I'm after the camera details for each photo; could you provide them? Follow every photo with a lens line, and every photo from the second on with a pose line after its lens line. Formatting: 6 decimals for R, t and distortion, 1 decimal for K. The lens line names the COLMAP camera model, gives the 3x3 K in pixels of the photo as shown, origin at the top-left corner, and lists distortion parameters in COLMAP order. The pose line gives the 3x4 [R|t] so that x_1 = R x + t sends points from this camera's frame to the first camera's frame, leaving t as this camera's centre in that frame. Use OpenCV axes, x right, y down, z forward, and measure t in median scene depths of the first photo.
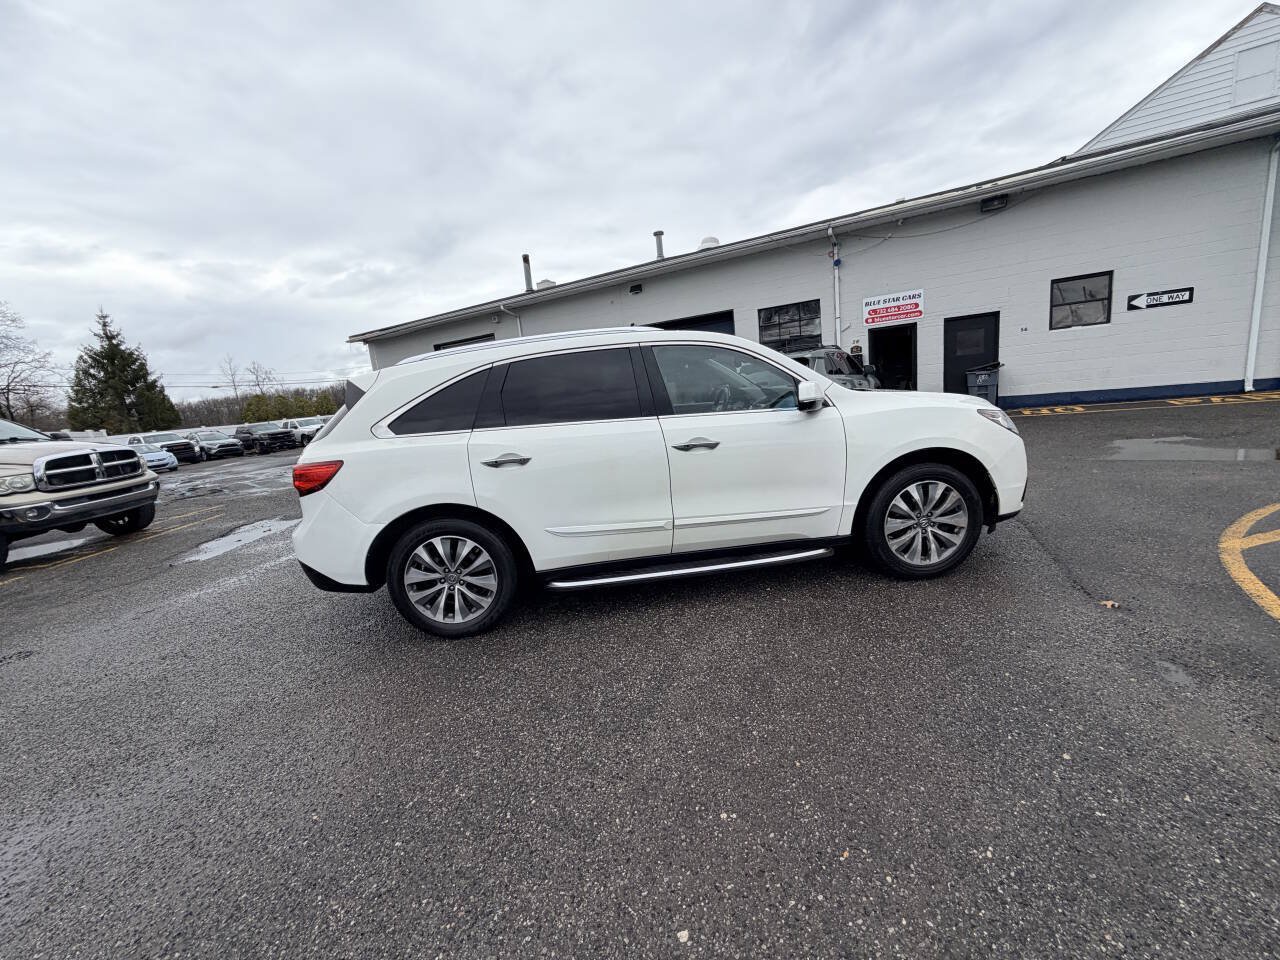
lens RADIAL K [[508.5, 0, 637.3], [0, 508.5, 478.6], [0, 0, 1]] dist [-0.001681, 0.000653]
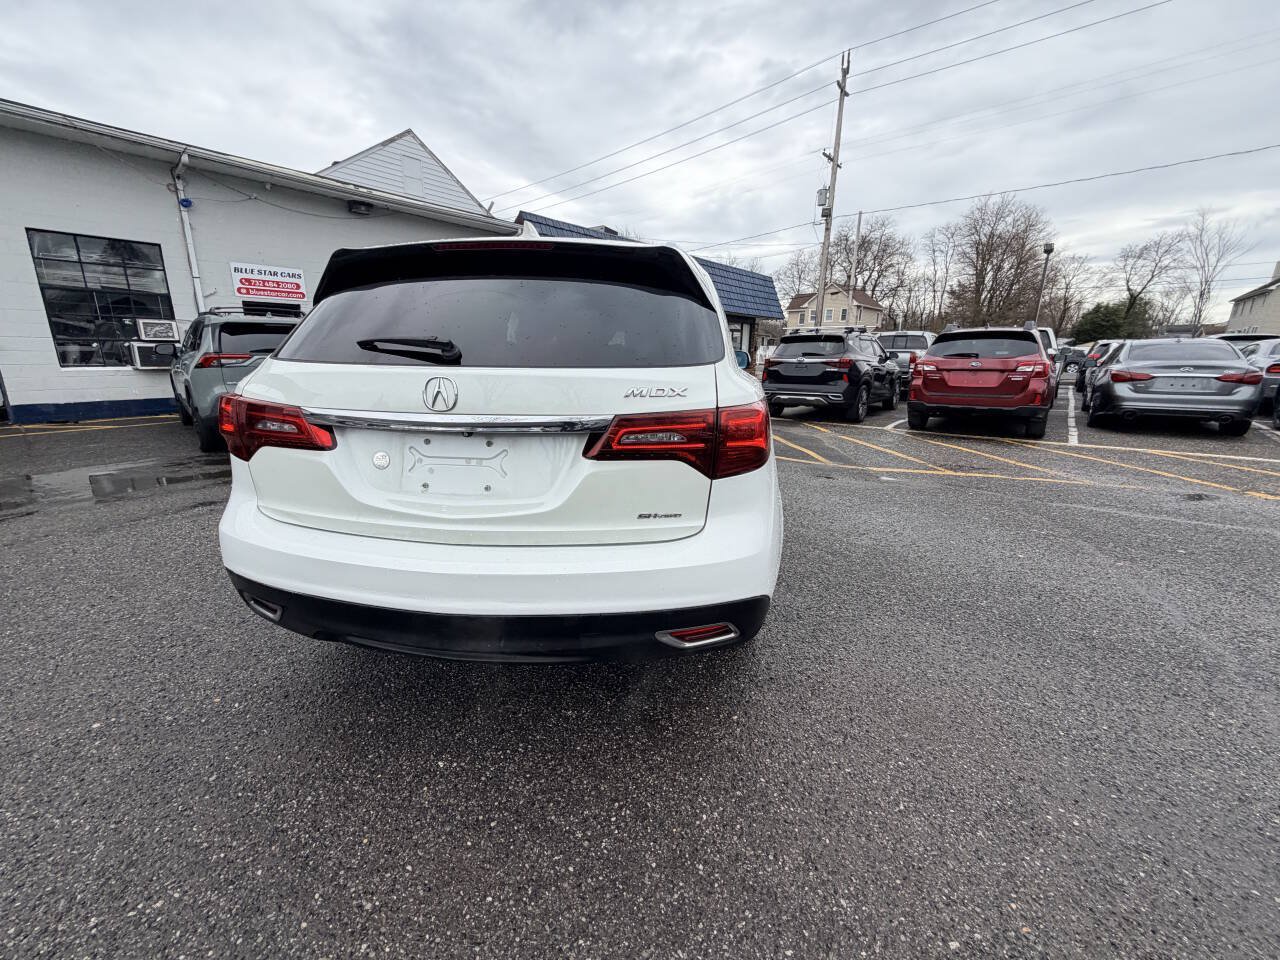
lens RADIAL K [[508.5, 0, 638.2], [0, 508.5, 478.6], [0, 0, 1]] dist [-0.001681, 0.000653]
pose [[0.167079, -0.135113, 0.976642, -0.282750], [0.145128, 0.983146, 0.111185, -0.006694], [-0.975204, 0.123161, 0.183871, 0.247233]]
